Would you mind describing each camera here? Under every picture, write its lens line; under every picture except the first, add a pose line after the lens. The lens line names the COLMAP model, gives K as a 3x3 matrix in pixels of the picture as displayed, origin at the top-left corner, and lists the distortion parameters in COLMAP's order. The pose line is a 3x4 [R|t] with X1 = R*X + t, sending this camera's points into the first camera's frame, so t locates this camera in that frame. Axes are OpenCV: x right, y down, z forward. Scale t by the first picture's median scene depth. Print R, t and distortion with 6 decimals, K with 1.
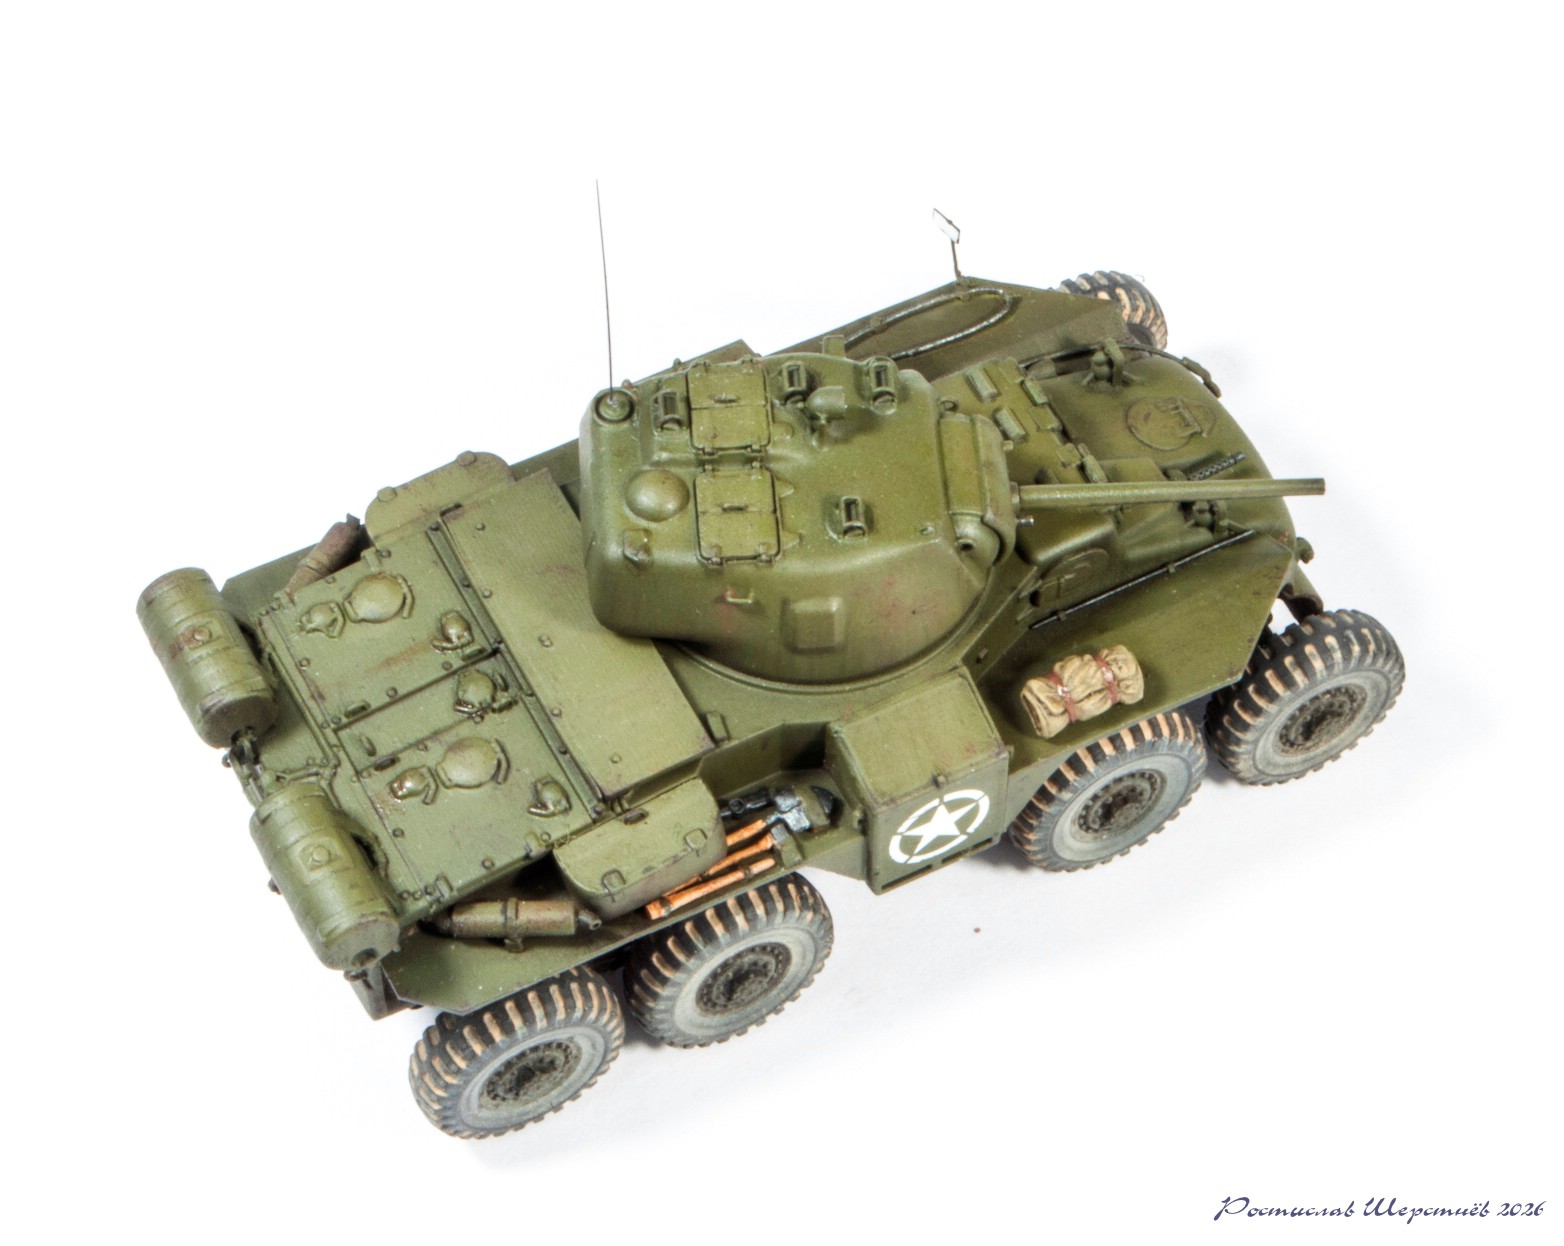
lens RADIAL K [[4701.7, 0, 782.4], [0, 4701.7, 621.7], [0, 0, 1]] dist [-0.829757, 0.000000]
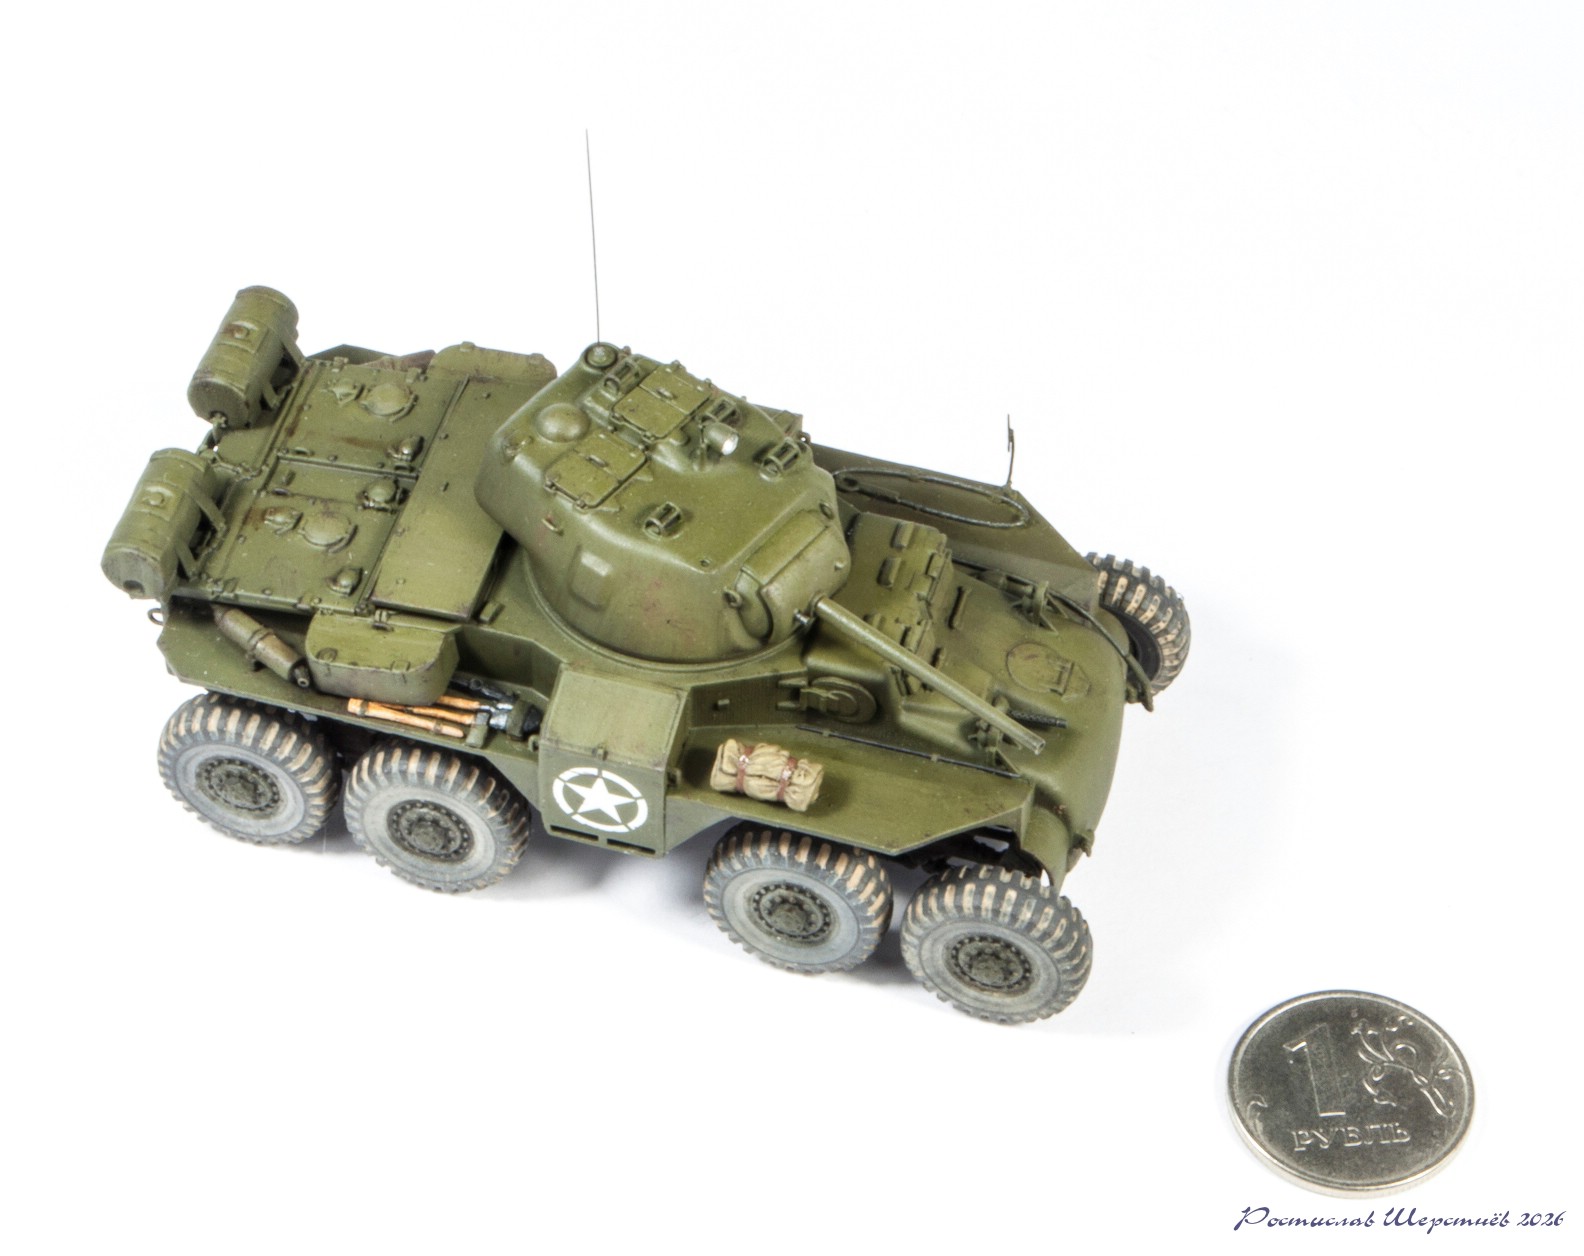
lens RADIAL K [[4761.8, 0, 791.7], [0, 4761.8, 625.5], [0, 0, 1]] dist [-0.829757, 0.000000]
pose [[0.738882, 0.526399, -0.420663, 0.538464], [-0.575555, 0.817671, 0.012253, -0.032782], [0.350414, 0.233061, 0.907134, -0.049898]]
